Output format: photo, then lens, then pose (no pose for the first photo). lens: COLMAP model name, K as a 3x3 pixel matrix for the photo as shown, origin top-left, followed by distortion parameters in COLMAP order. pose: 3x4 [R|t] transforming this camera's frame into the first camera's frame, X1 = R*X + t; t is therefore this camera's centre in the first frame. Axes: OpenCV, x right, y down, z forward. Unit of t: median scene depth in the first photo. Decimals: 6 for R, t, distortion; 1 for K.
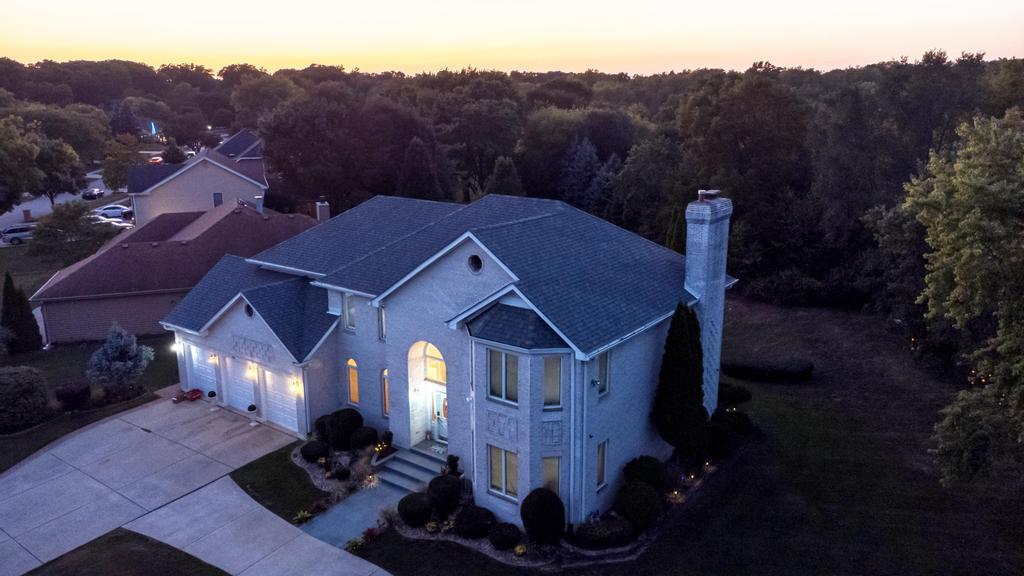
lens RADIAL K [[762.4, 0, 514.2], [0, 762.4, 286.5], [0, 0, 1]] dist [0.023442, 0.052323]
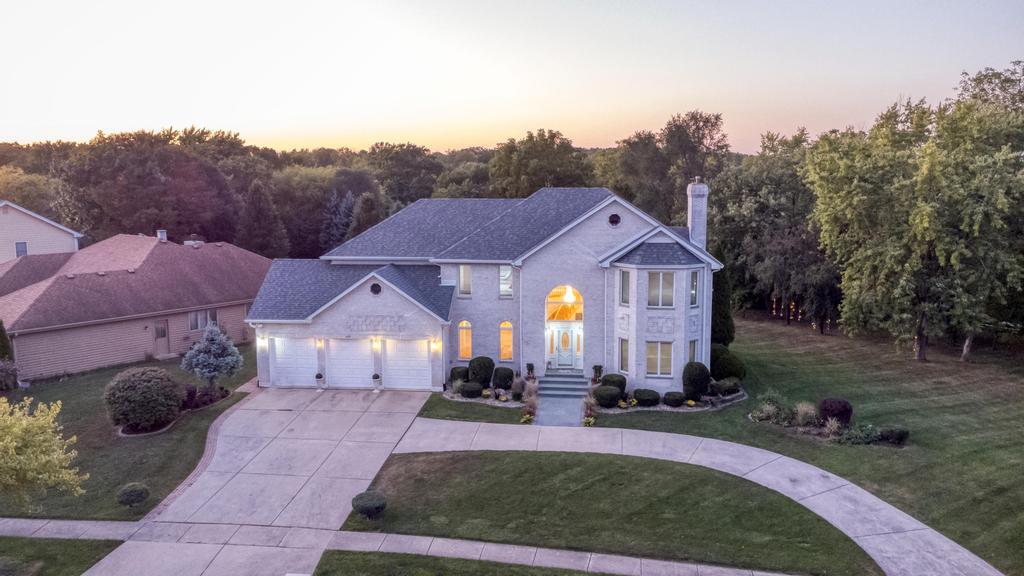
lens RADIAL K [[762.4, 0, 512.2], [0, 762.4, 286.7], [0, 0, 1]] dist [0.023442, 0.052323]
pose [[0.867802, -0.072583, 0.491580, -0.811745], [0.123539, 0.989728, -0.071951, 0.150642], [-0.481308, 0.123169, 0.867855, -0.114012]]
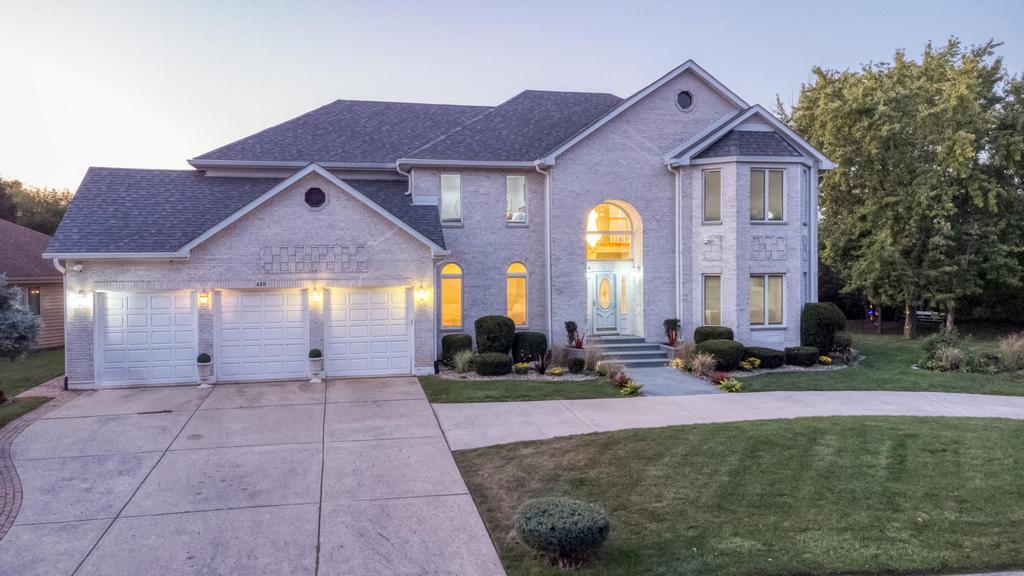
lens RADIAL K [[762.4, 0, 513.7], [0, 762.4, 288.3], [0, 0, 1]] dist [0.023442, 0.052323]
pose [[0.654576, -0.025931, 0.755551, -0.810084], [0.189907, 0.973005, -0.131133, 0.249931], [-0.731755, 0.229321, 0.641830, 0.520659]]
